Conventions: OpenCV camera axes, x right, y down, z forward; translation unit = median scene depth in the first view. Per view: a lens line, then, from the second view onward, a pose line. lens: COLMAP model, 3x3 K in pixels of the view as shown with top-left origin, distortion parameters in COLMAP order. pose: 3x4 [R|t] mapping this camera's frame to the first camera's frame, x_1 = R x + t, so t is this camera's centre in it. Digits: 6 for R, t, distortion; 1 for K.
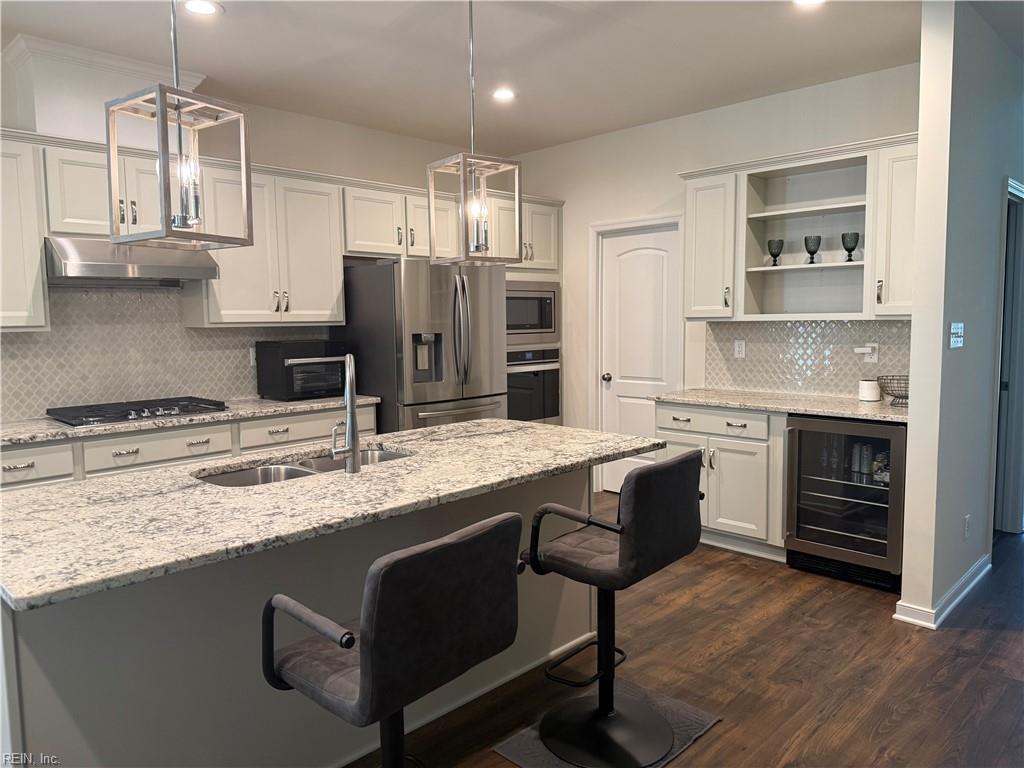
lens RADIAL K [[709.4, 0, 489.8], [0, 709.4, 382.1], [0, 0, 1]] dist [-0.001329, -0.002325]
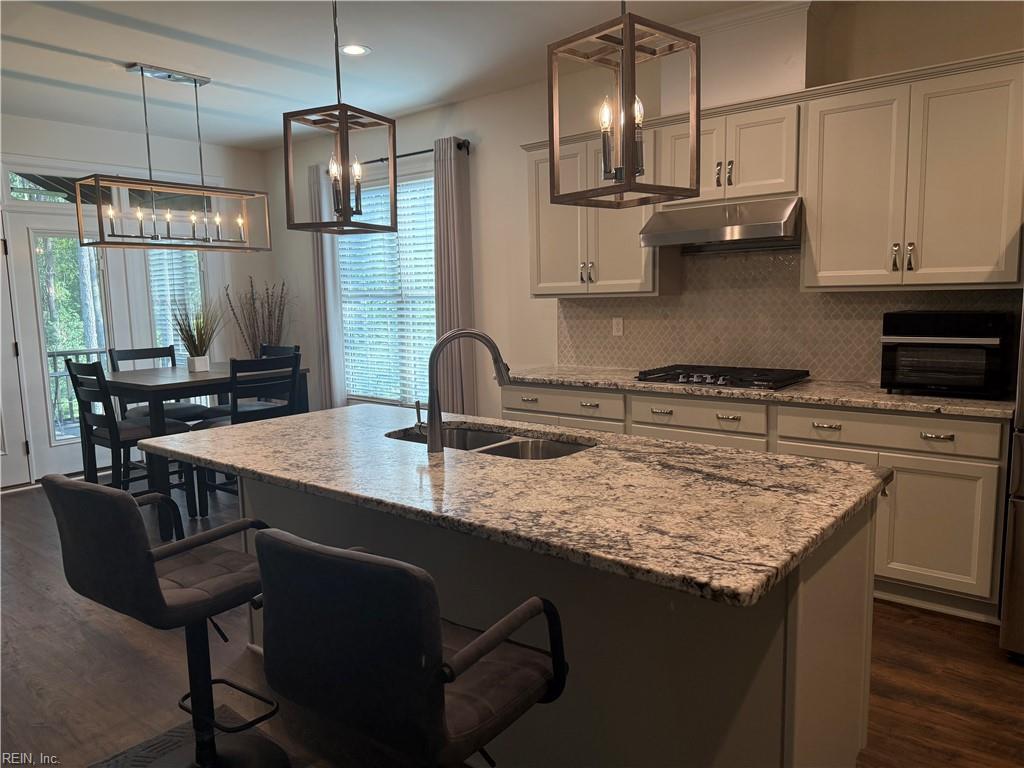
lens RADIAL K [[726.8, 0, 524.9], [0, 726.8, 384.8], [0, 0, 1]] dist [0.000684, -0.002039]
pose [[0.094278, 0.133075, -0.986612, 0.455057], [-0.067848, 0.989581, 0.126992, -0.055354], [0.993231, 0.054968, 0.102324, 0.580991]]
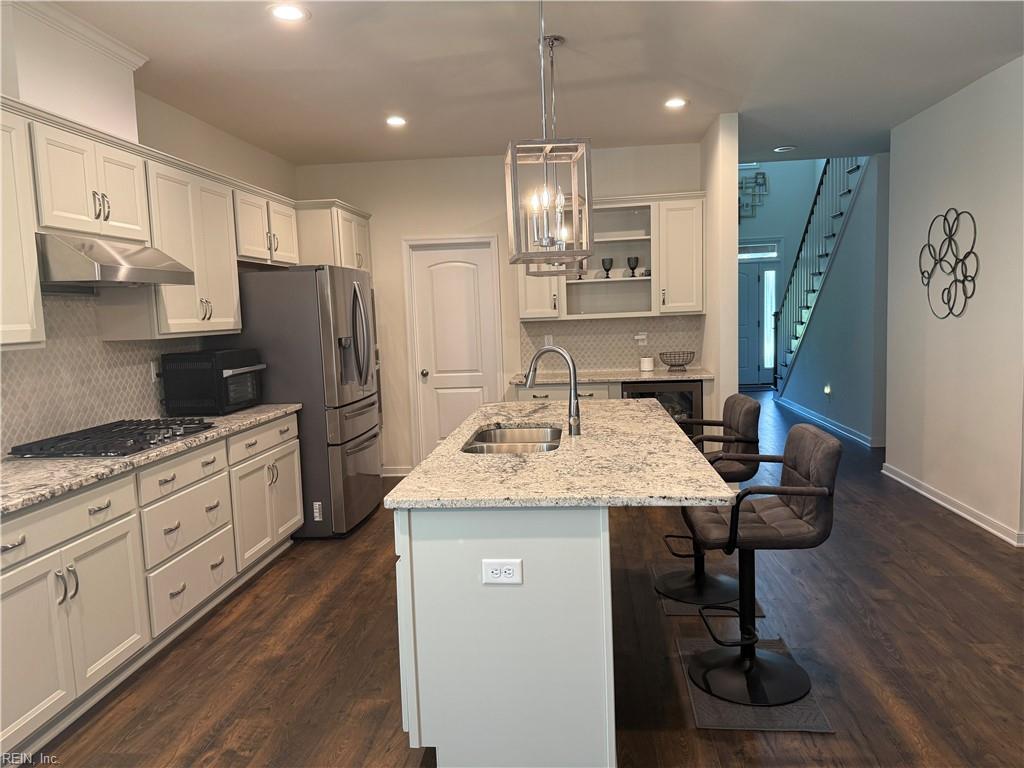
lens RADIAL K [[726.8, 0, 524.9], [0, 726.8, 384.8], [0, 0, 1]] dist [0.000684, -0.002039]
pose [[0.758928, -0.079428, 0.646313, -0.641782], [0.084508, 0.996153, 0.023189, -0.002089], [-0.645668, 0.037020, 0.762720, 0.008506]]
